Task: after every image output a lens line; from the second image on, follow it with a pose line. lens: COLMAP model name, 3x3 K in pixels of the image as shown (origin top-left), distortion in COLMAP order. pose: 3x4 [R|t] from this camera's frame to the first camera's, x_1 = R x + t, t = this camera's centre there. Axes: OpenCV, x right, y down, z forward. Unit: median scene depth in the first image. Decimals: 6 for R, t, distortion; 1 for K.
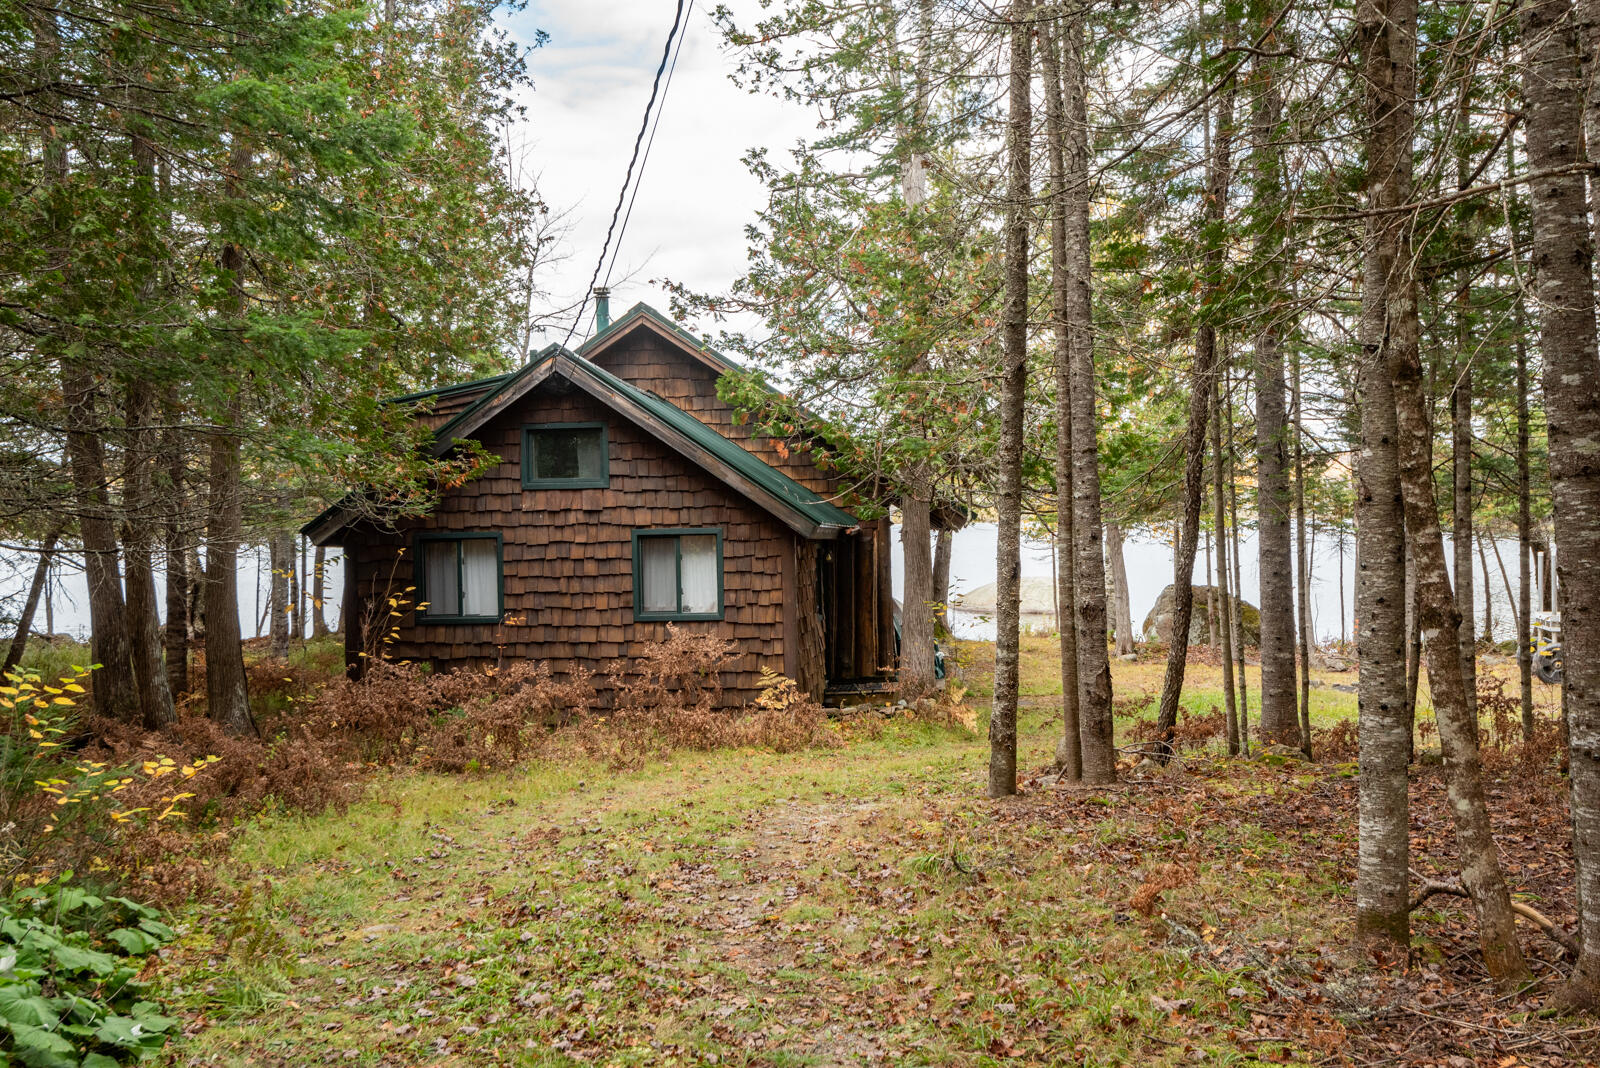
lens RADIAL K [[1525.1, 0, 800.0], [0, 1525.1, 534.0], [0, 0, 1]] dist [0.010454, 0.012014]
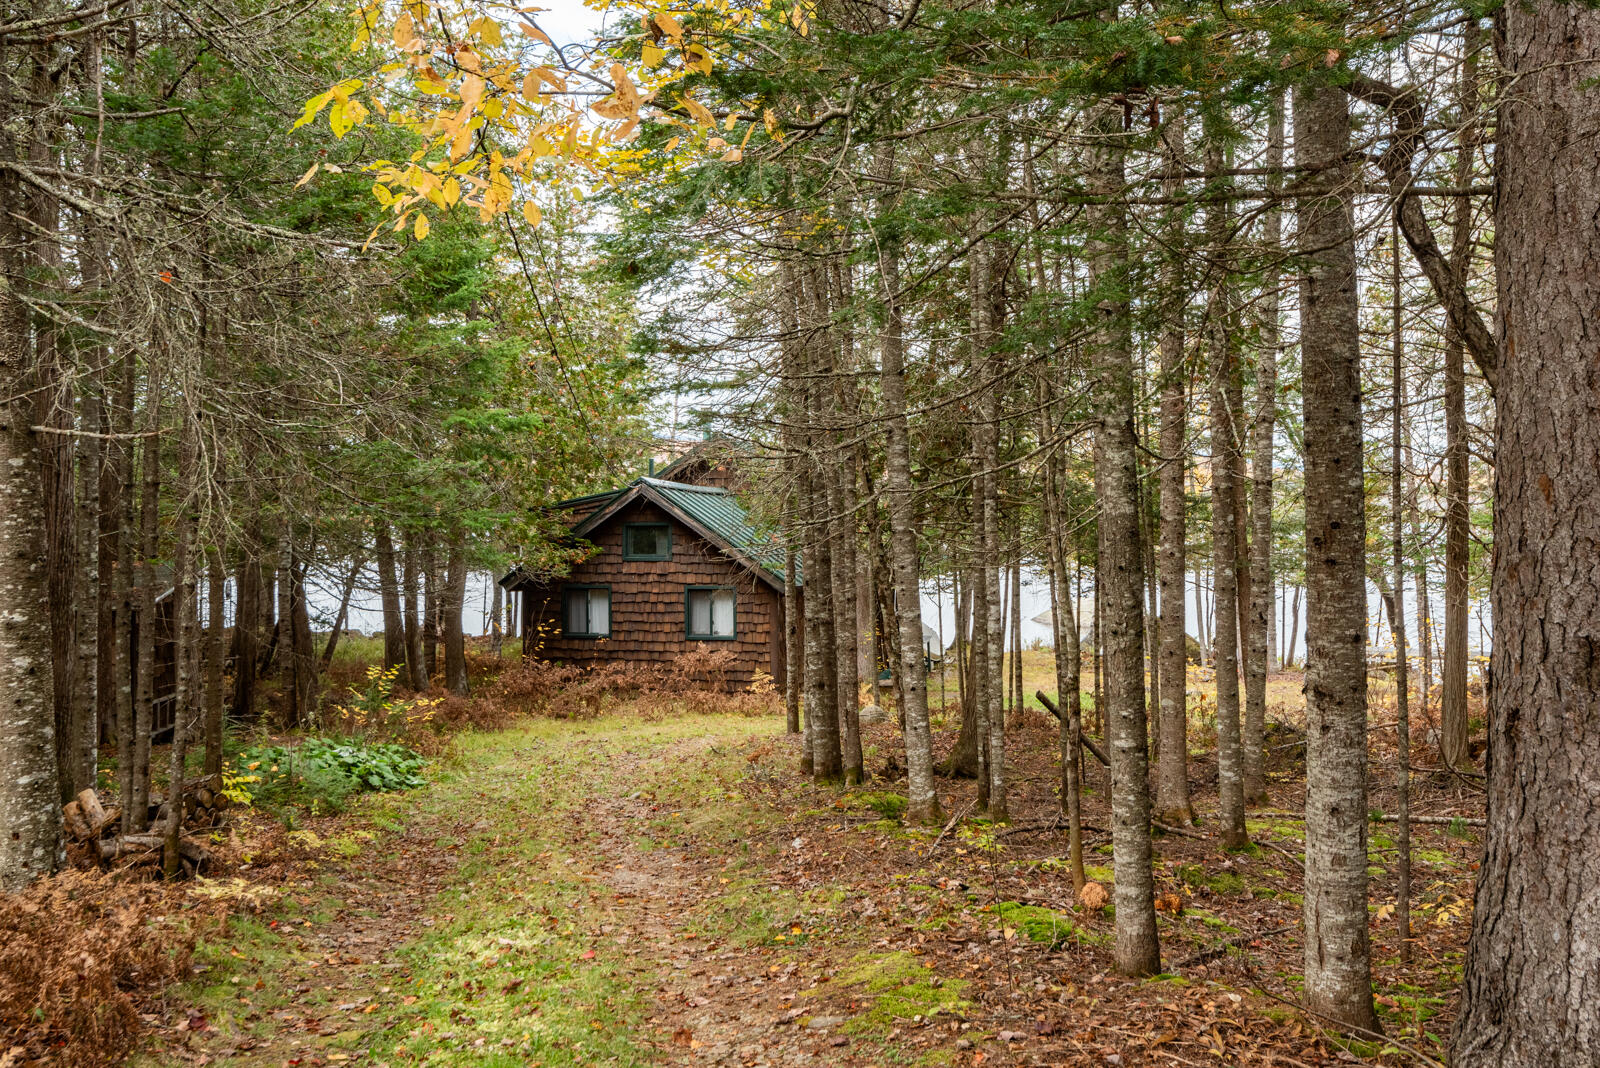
lens RADIAL K [[1525.1, 0, 800.0], [0, 1525.1, 534.0], [0, 0, 1]] dist [0.010454, 0.012014]
pose [[0.988651, 0.014656, -0.149514, 0.274599], [-0.013996, 0.999887, 0.005463, -0.072704], [0.149577, -0.003308, 0.988745, -0.673885]]
